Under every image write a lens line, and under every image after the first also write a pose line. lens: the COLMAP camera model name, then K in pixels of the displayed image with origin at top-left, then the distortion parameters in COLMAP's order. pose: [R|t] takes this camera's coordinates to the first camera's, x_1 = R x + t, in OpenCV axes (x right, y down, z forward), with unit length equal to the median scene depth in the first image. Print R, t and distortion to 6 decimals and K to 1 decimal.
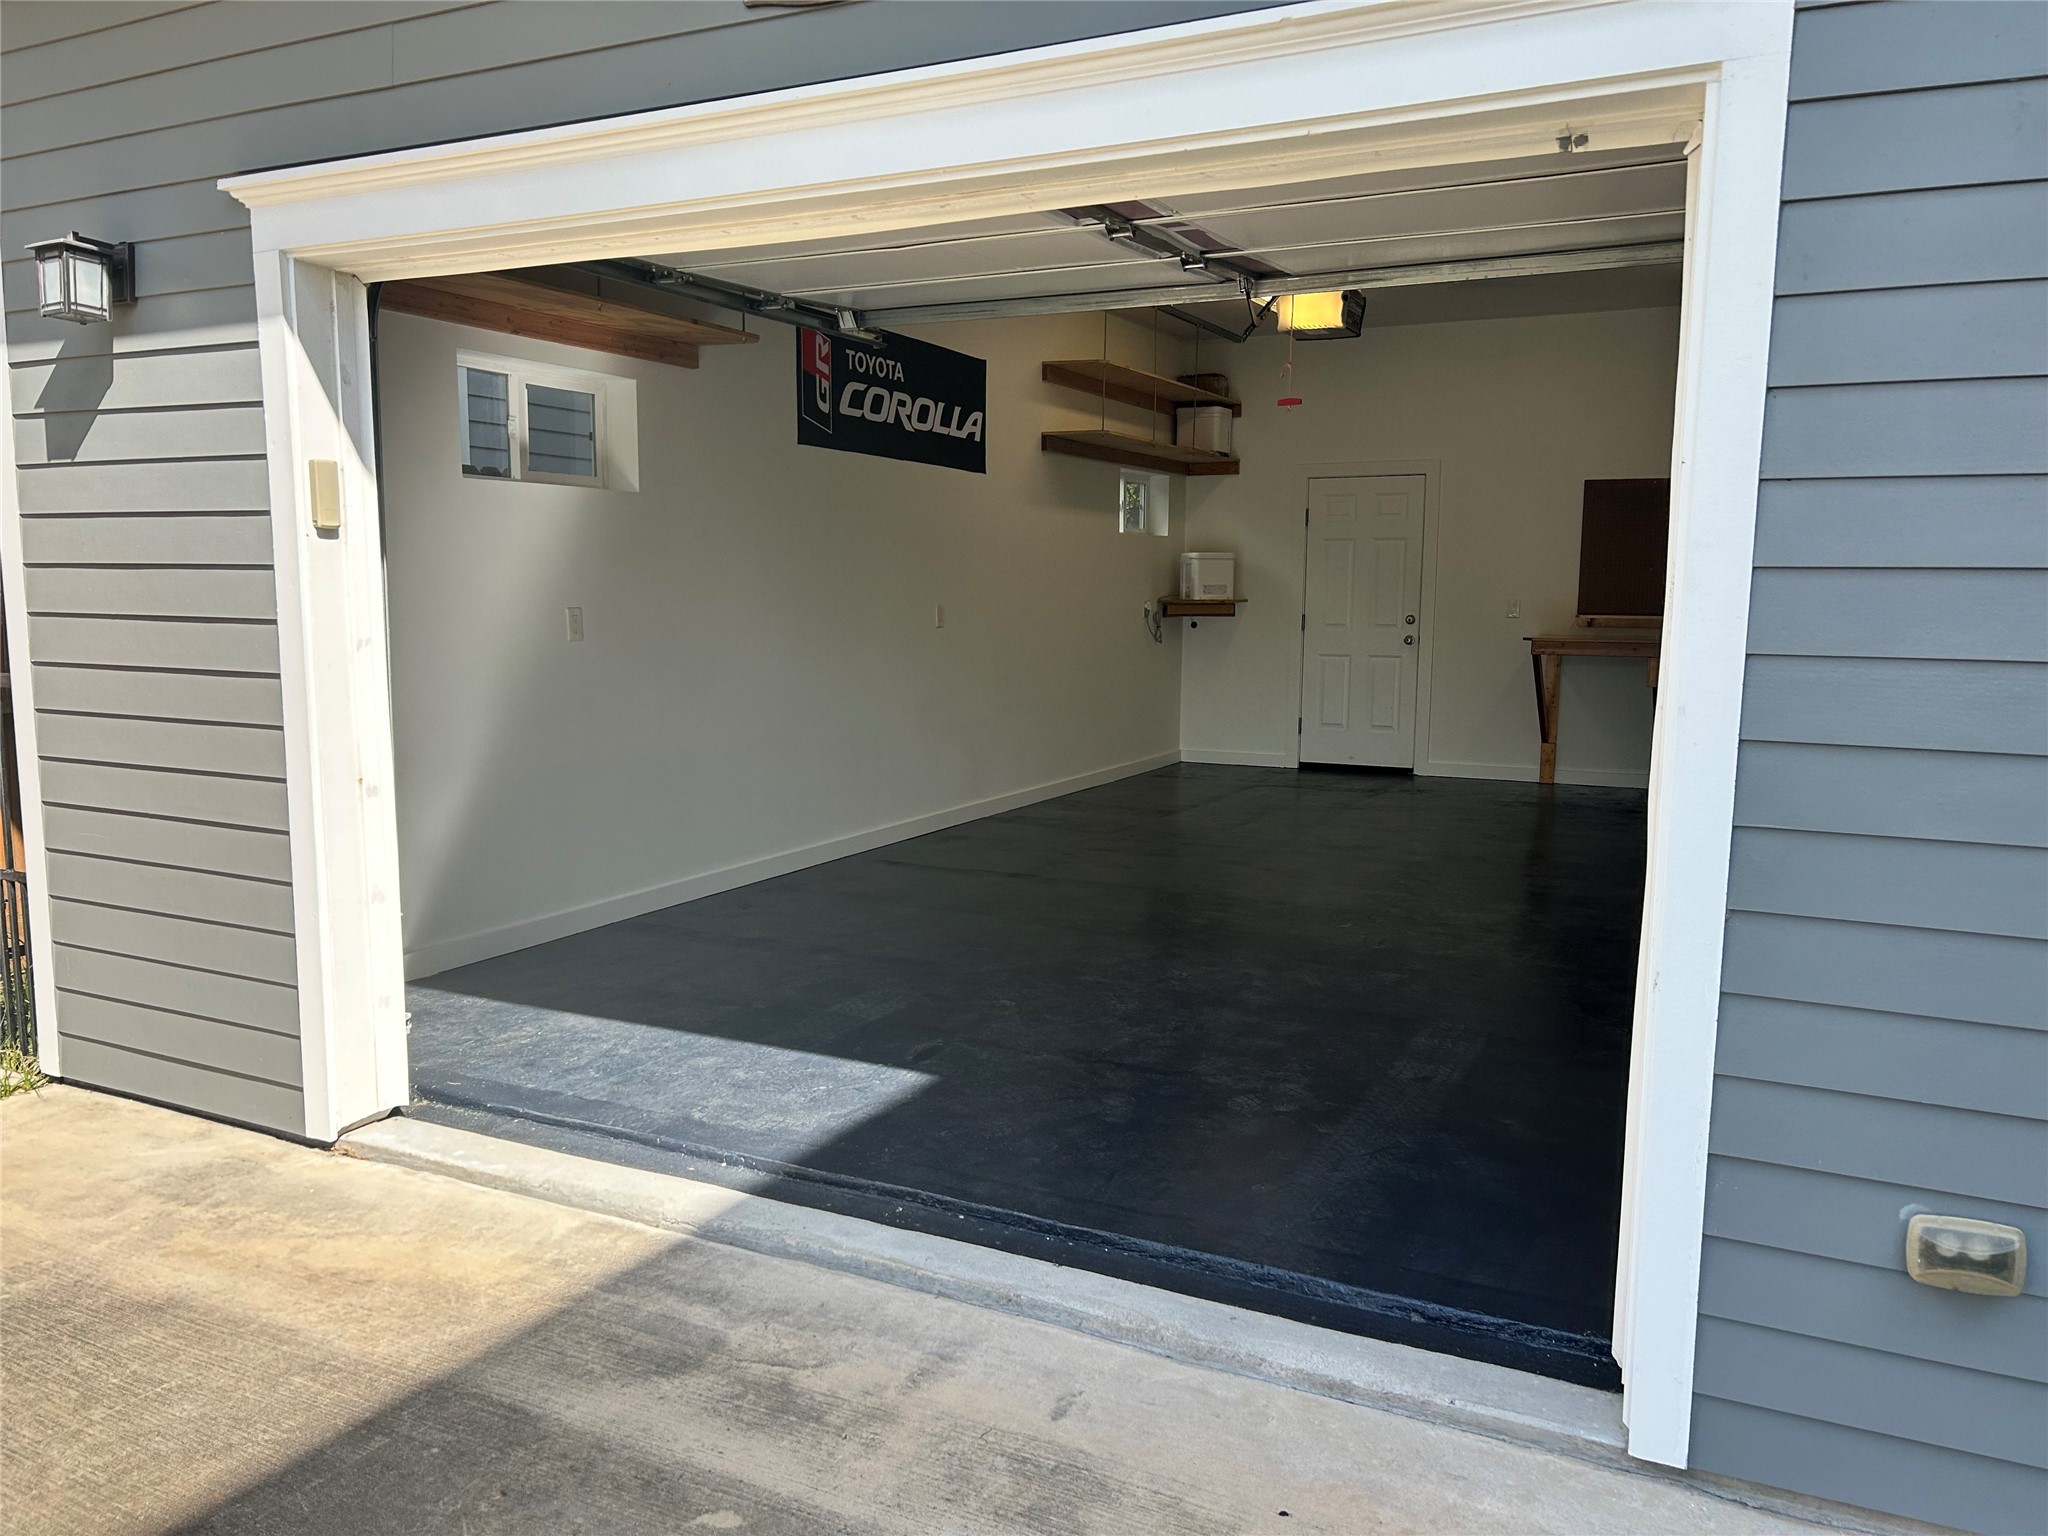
lens RADIAL K [[1523.3, 0, 999.6], [0, 1523.3, 767.6], [0, 0, 1]] dist [0.121120, -0.174391]
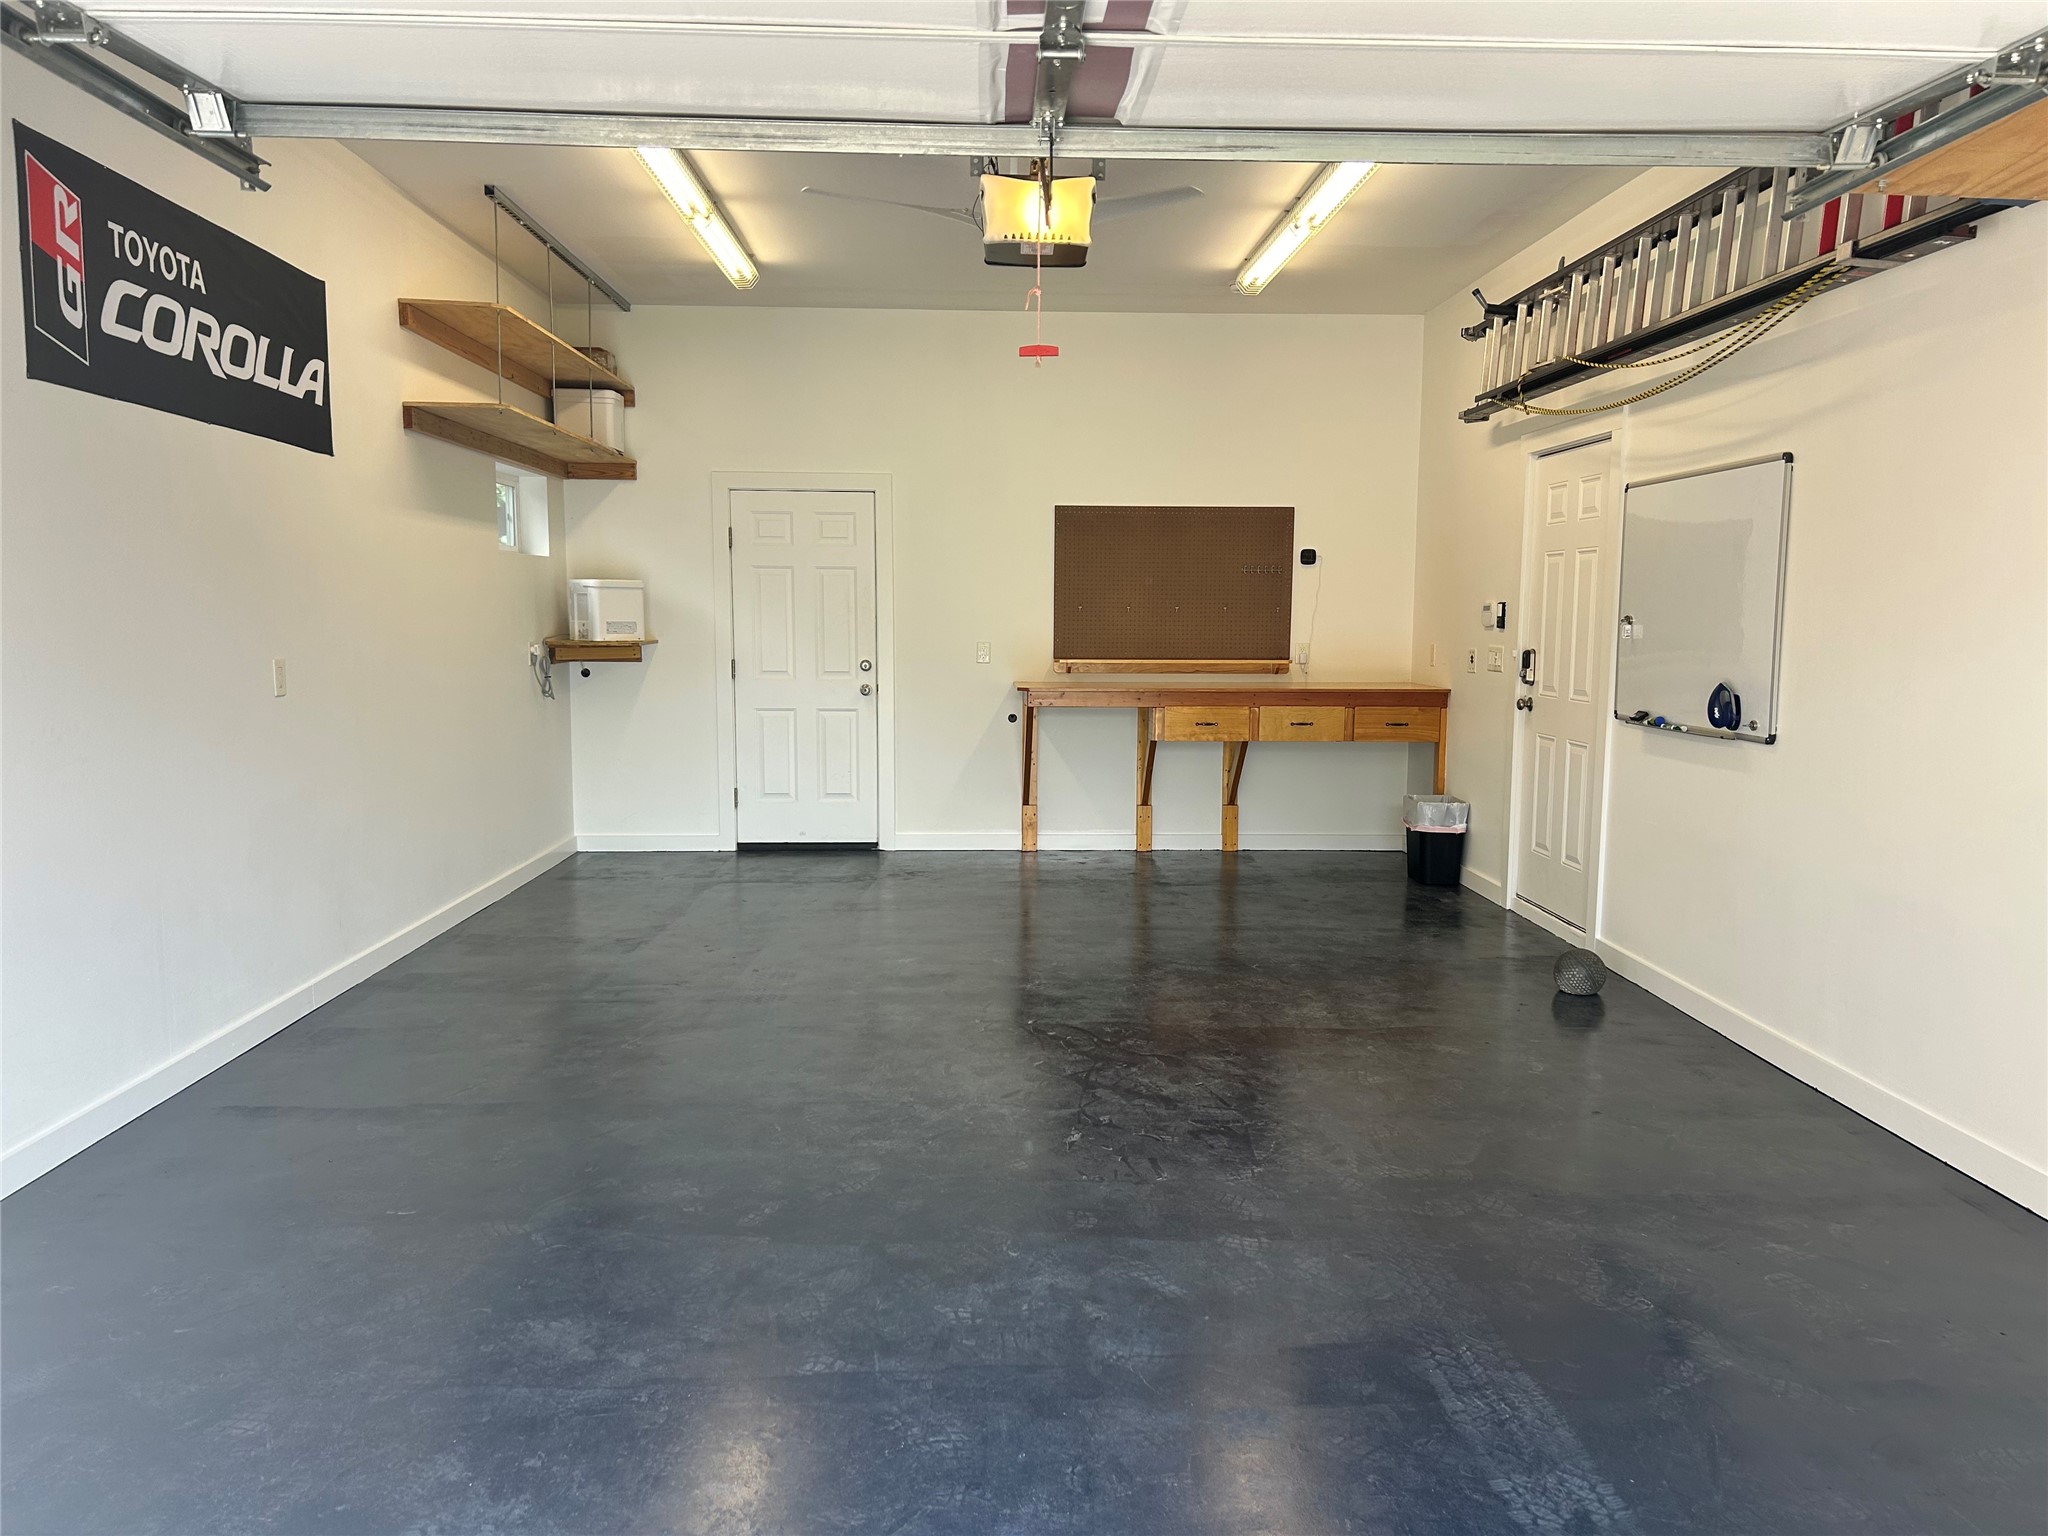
lens RADIAL K [[1546.9, 0, 1024.0], [0, 1546.9, 768.0], [0, 0, 1]] dist [0.086926, -0.095669]
pose [[0.874533, -0.050315, 0.482348, -0.090682], [0.058313, 0.998297, -0.001592, -0.047823], [-0.481447, 0.029519, 0.875978, 0.317612]]
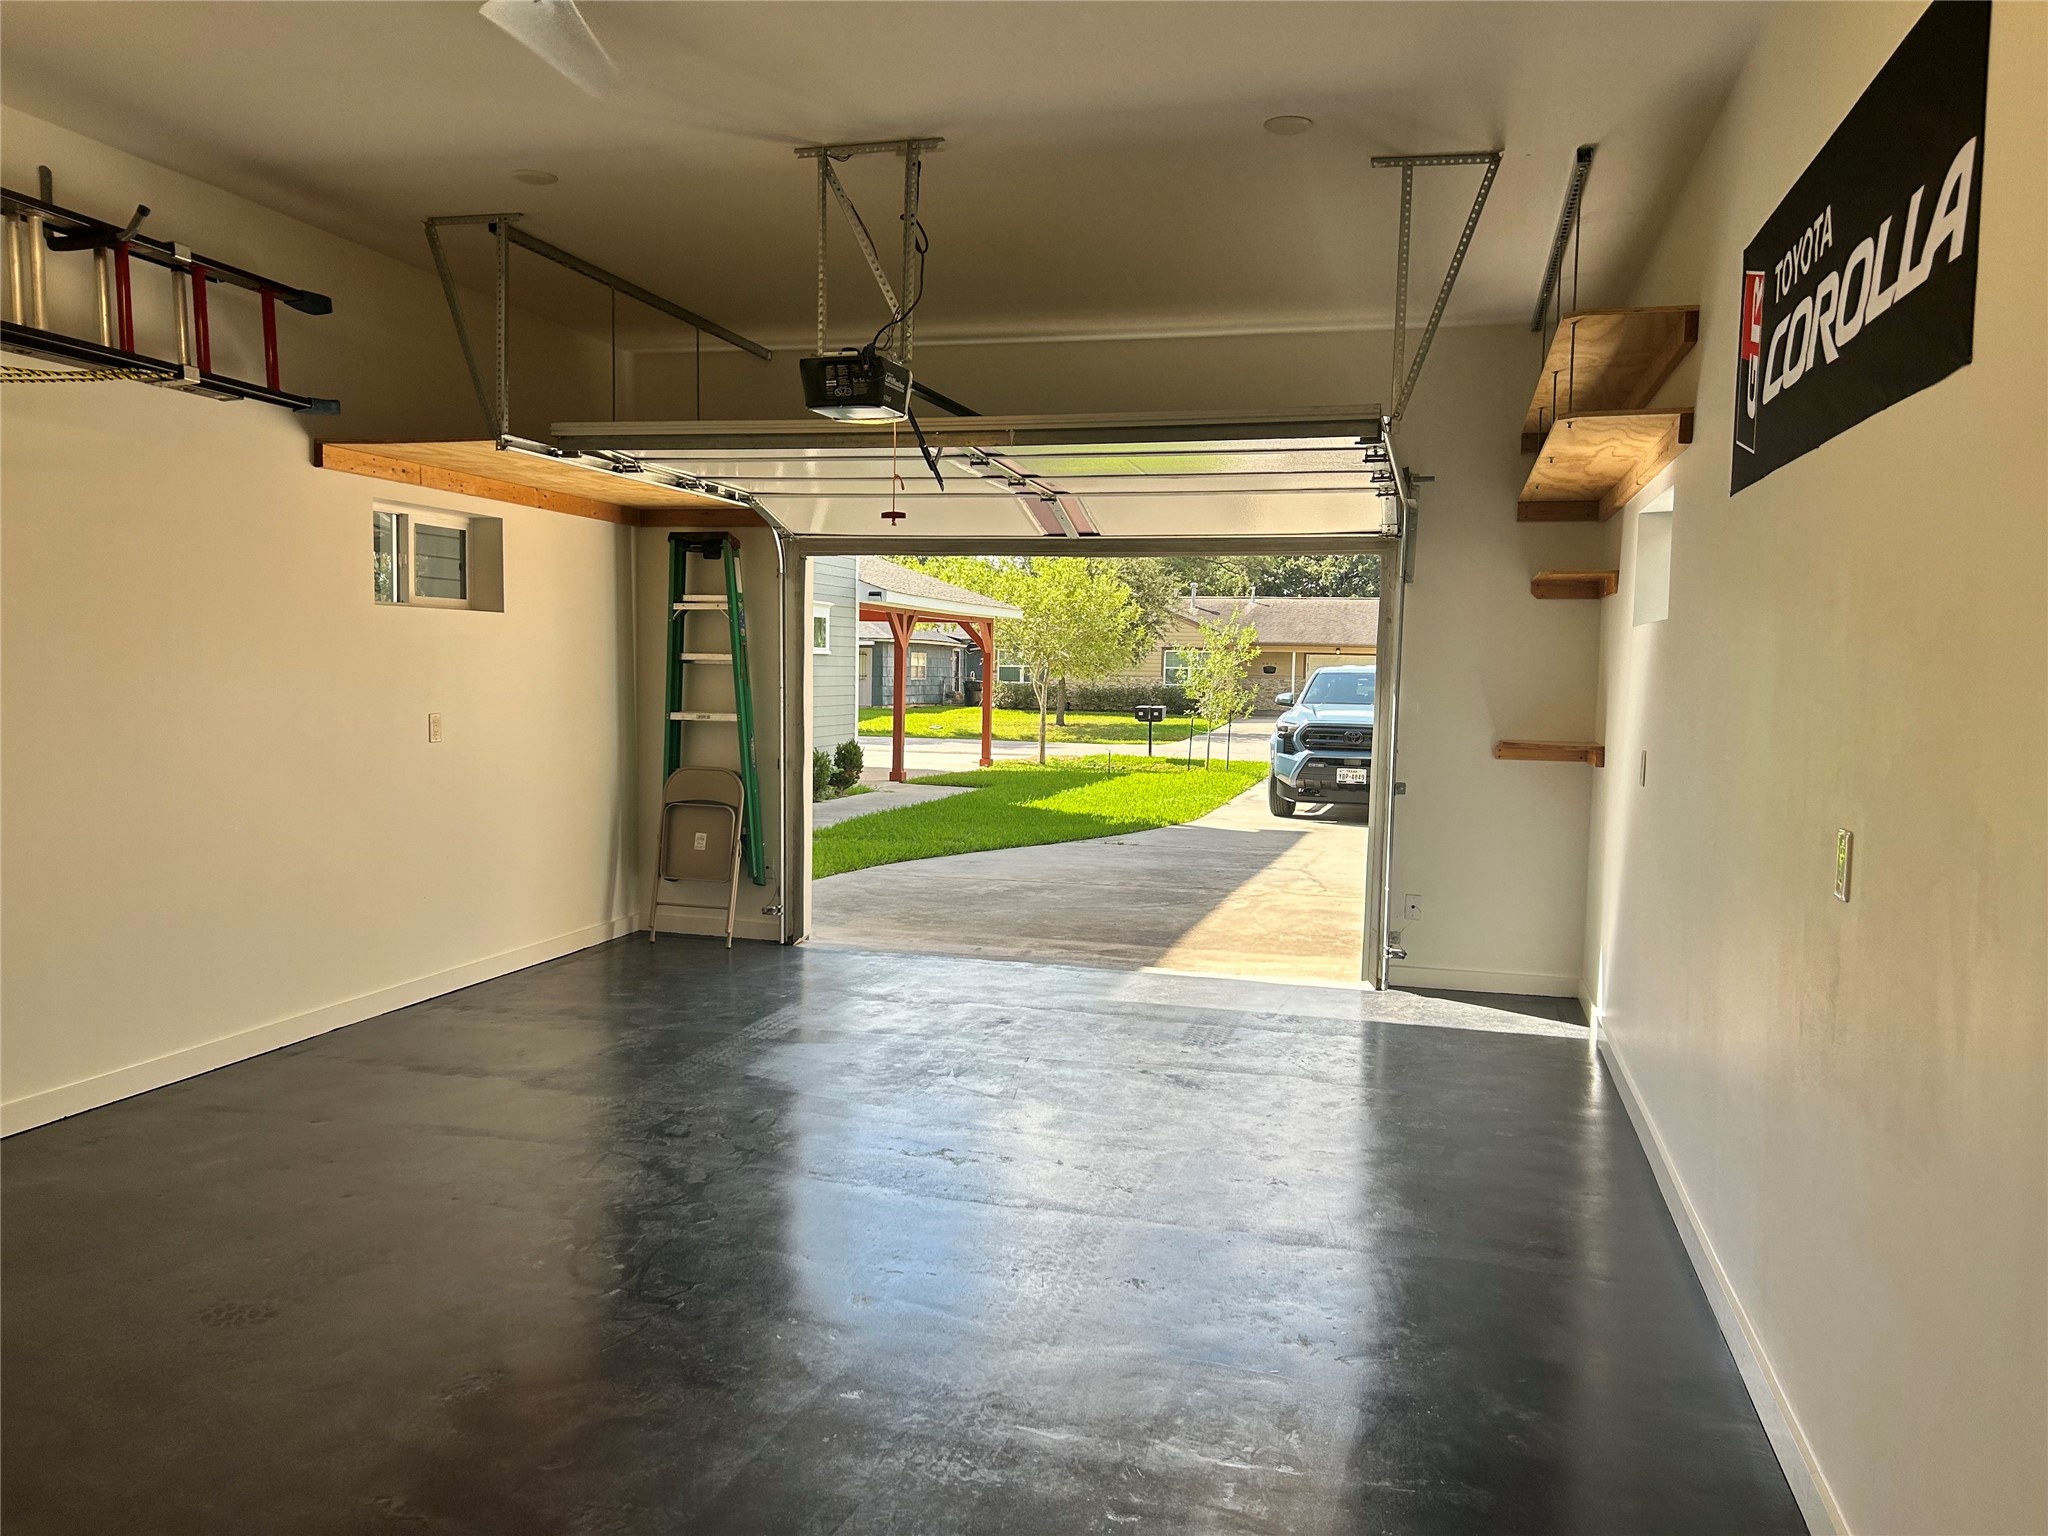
lens RADIAL K [[1546.9, 0, 1024.0], [0, 1546.9, 768.0], [0, 0, 1]] dist [0.086926, -0.095669]
pose [[-0.976712, -0.013213, -0.214148, 0.220838], [-0.053407, 0.981658, 0.183017, -0.185569], [0.207802, 0.190192, -0.959503, 1.374877]]
